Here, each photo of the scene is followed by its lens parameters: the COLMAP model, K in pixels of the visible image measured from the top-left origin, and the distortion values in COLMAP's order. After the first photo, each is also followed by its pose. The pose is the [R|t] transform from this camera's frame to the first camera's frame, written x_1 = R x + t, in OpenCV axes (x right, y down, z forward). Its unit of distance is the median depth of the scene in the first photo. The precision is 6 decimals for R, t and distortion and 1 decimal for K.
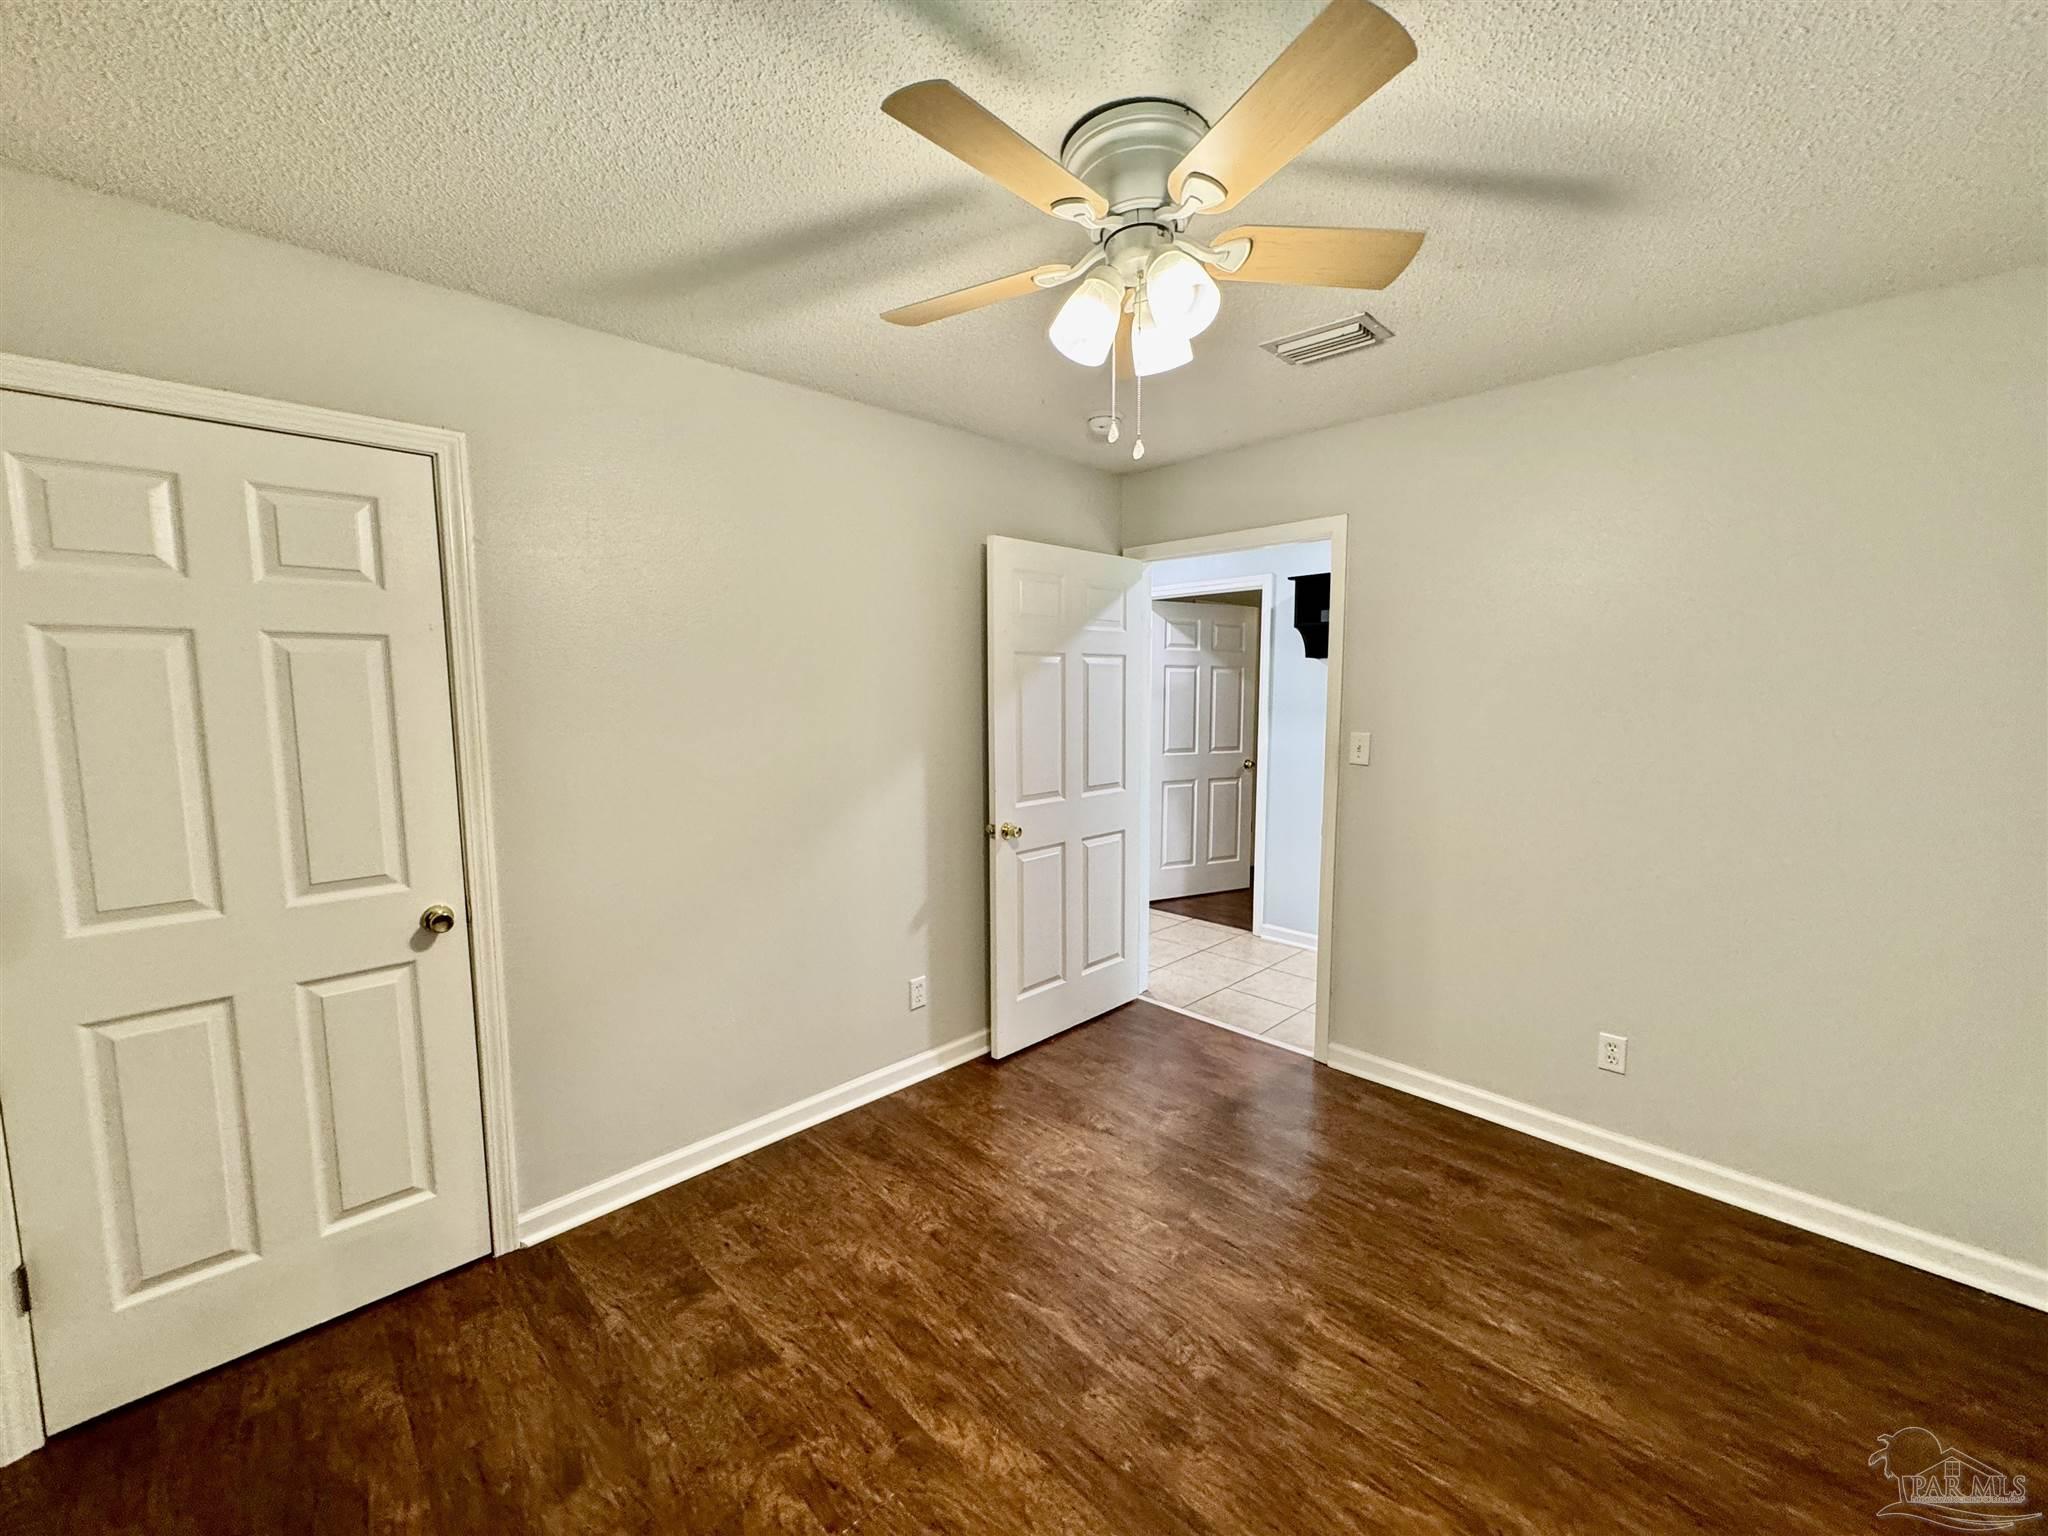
lens RADIAL K [[816.4, 0, 1026.2], [0, 816.4, 770.4], [0, 0, 1]] dist [-0.000361, 0.000103]
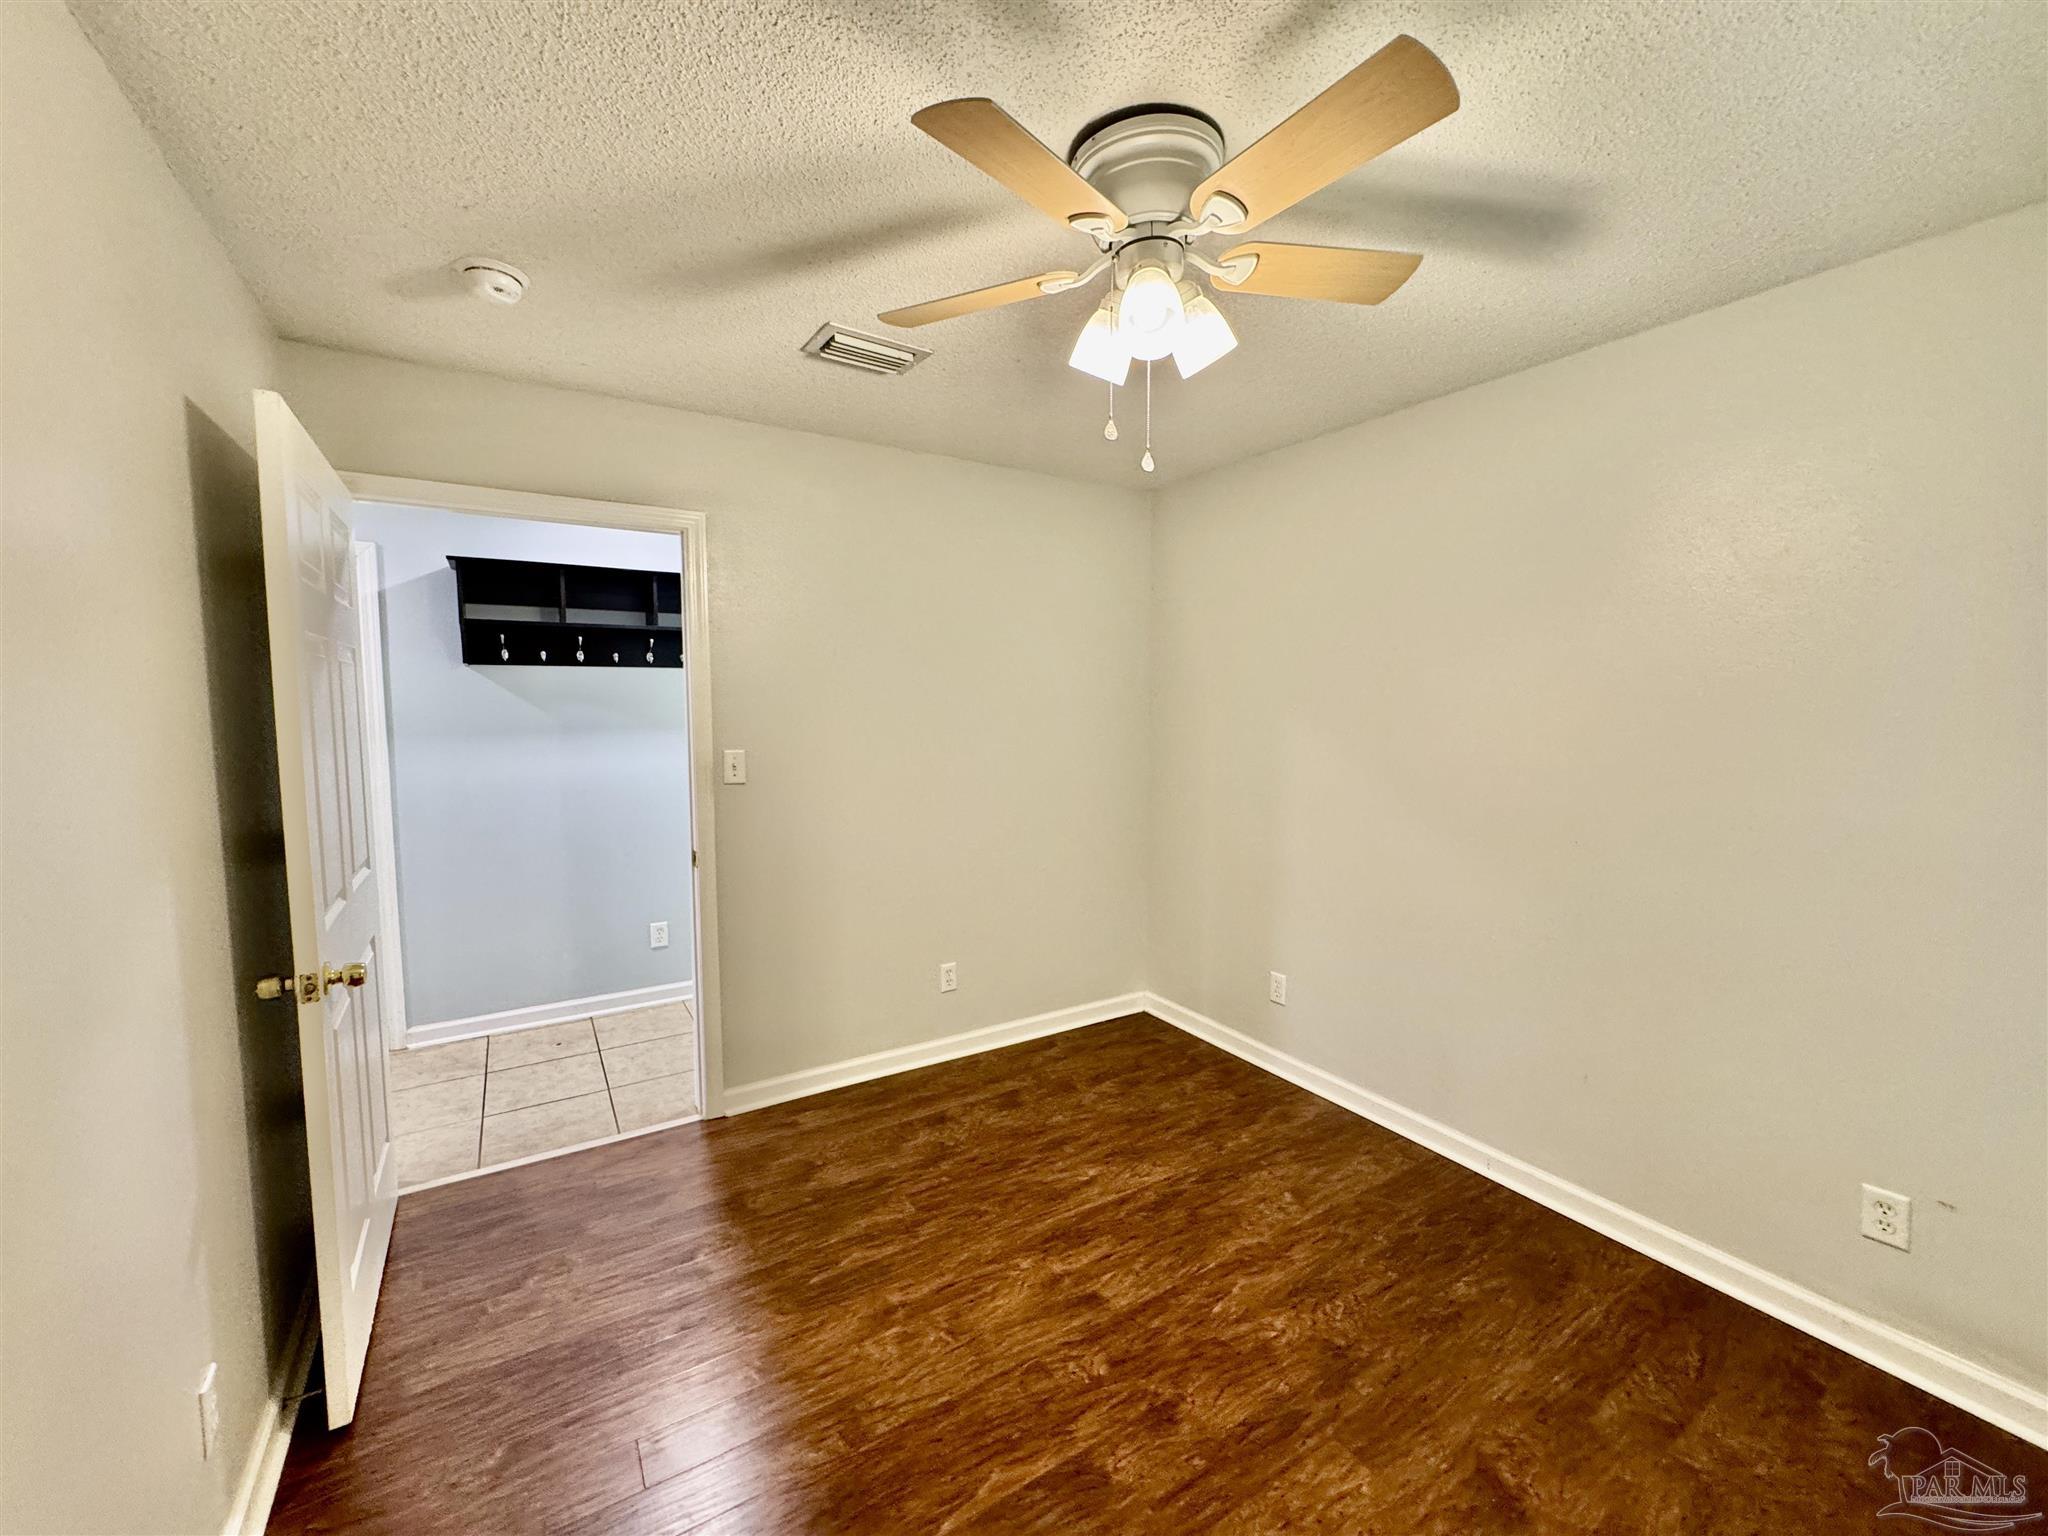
lens RADIAL K [[816.4, 0, 1022.7], [0, 816.4, 771.0], [0, 0, 1]] dist [-0.000361, 0.000103]
pose [[0.215940, -0.079871, 0.973134, -0.693165], [0.094762, 0.993658, 0.060528, -0.074954], [-0.971797, 0.079146, 0.222140, 0.748016]]
